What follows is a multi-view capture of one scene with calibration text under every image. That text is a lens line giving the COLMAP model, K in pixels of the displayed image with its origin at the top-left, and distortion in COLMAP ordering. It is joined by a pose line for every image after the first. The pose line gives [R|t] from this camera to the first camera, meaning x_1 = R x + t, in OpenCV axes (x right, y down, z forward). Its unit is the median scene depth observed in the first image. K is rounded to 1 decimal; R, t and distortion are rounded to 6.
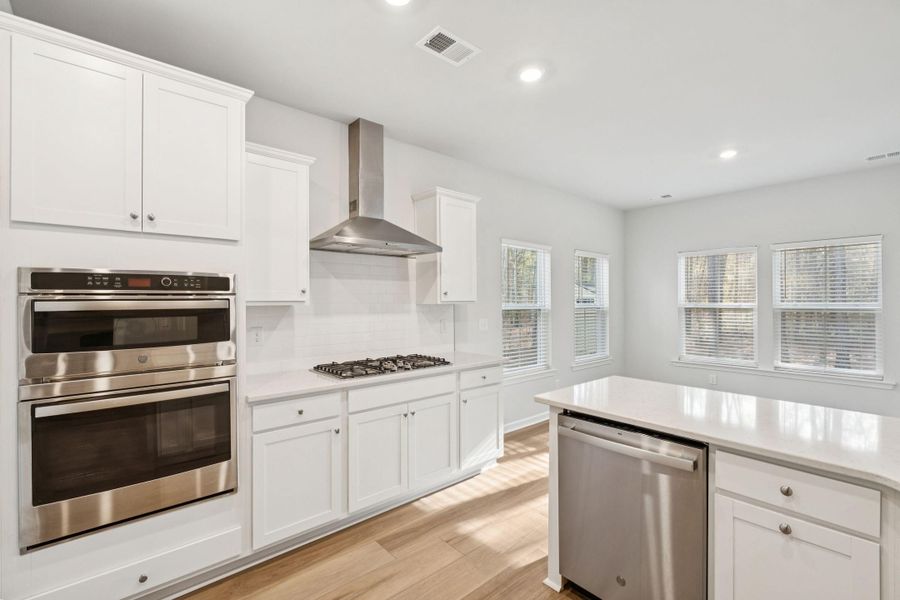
lens RADIAL K [[402.1, 0, 450.0], [0, 402.1, 300.0], [0, 0, 1]] dist [-0.000809, 0.000165]
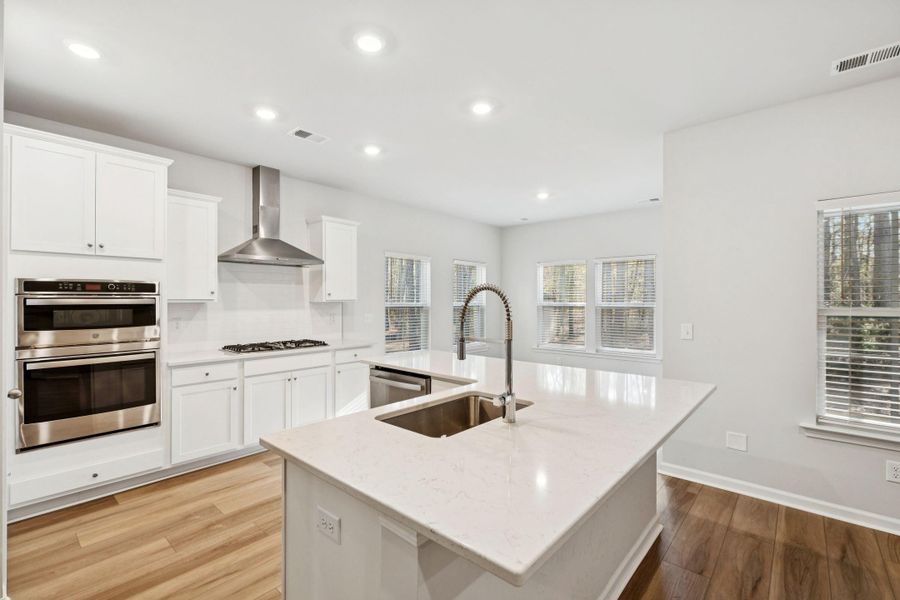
lens RADIAL K [[402.1, 0, 450.0], [0, 402.1, 300.0], [0, 0, 1]] dist [-0.000809, 0.000165]
pose [[0.991876, 0.004514, 0.127125, 0.286630], [-0.004802, 0.999987, 0.001962, -0.002181], [-0.127114, -0.002556, 0.991885, -0.512275]]
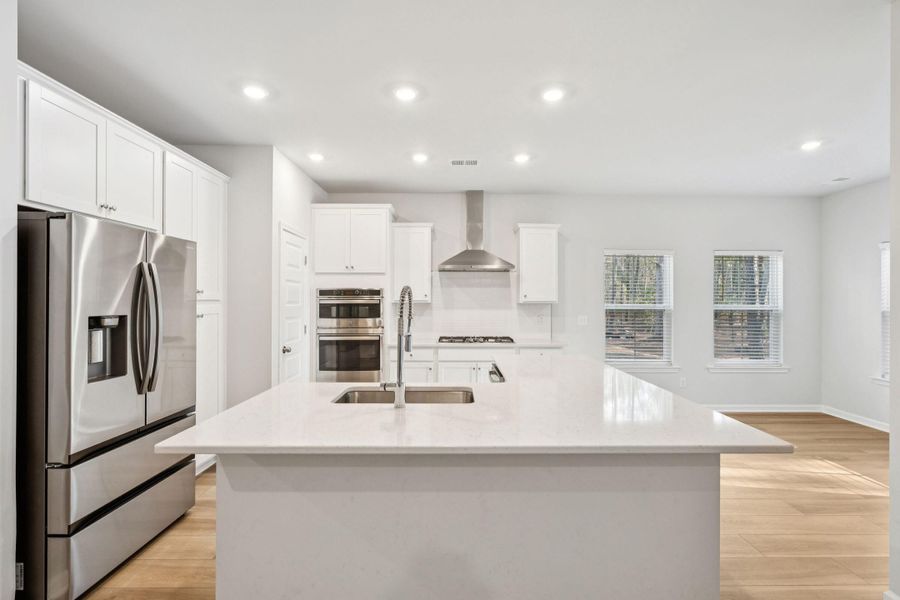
lens RADIAL K [[415.1, 0, 464.1], [0, 415.1, 298.9], [0, 0, 1]] dist [-0.000842, 0.000179]
pose [[0.760841, 0.002688, -0.648933, 1.035885], [-0.004796, 0.999987, -0.001482, -0.002931], [0.648921, 0.004240, 0.760844, -0.368919]]
